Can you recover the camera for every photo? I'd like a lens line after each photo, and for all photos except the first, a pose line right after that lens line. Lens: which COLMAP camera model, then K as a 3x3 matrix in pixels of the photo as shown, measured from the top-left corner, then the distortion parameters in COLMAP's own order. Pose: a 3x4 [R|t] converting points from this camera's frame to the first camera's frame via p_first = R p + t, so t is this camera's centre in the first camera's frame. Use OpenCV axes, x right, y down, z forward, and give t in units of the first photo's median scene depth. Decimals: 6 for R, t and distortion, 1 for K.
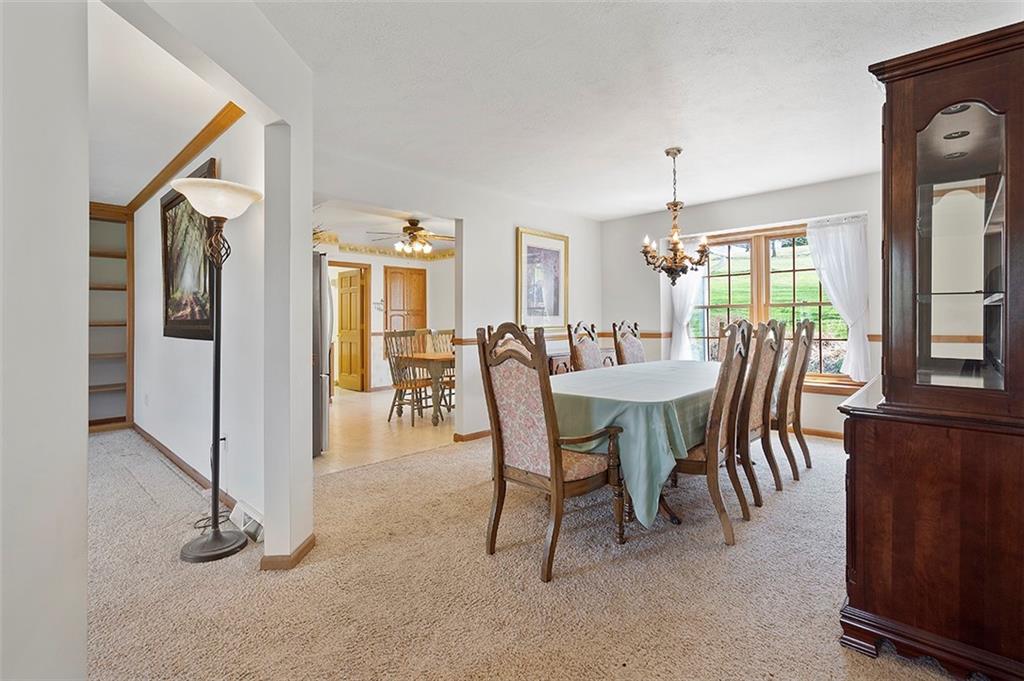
lens RADIAL K [[467.0, 0, 521.4], [0, 467.0, 324.5], [0, 0, 1]] dist [-0.009256, 0.003044]
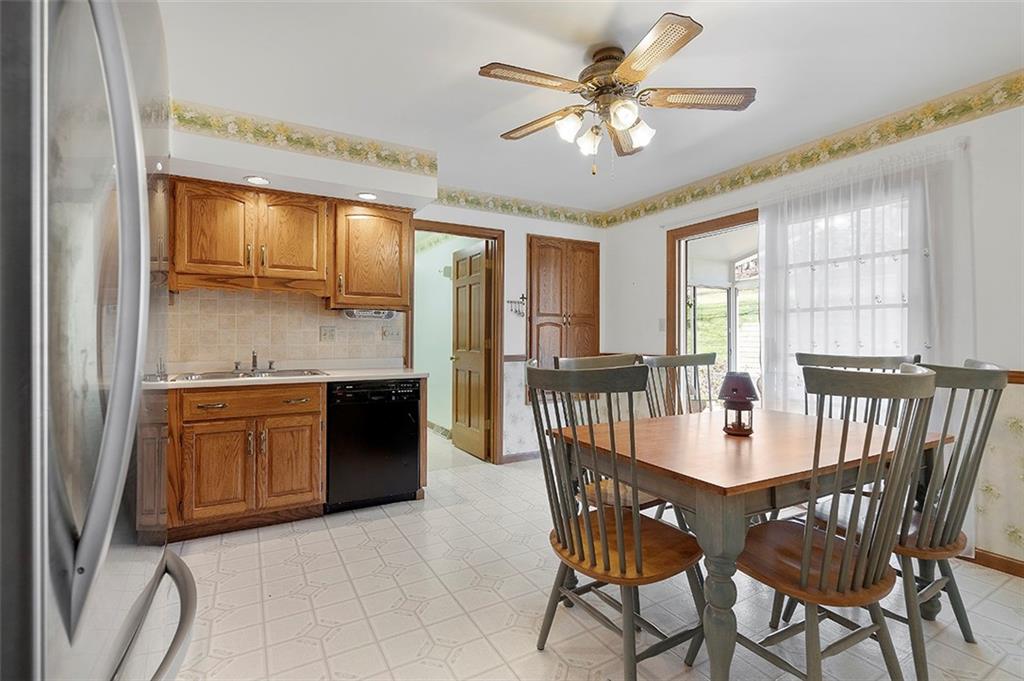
lens RADIAL K [[467.0, 0, 511.0], [0, 467.0, 335.8], [0, 0, 1]] dist [-0.009256, 0.003044]
pose [[0.950095, 0.006786, -0.311886, -0.140106], [-0.007632, 0.999970, -0.001491, -0.005120], [0.311866, 0.003797, 0.950119, 0.471810]]
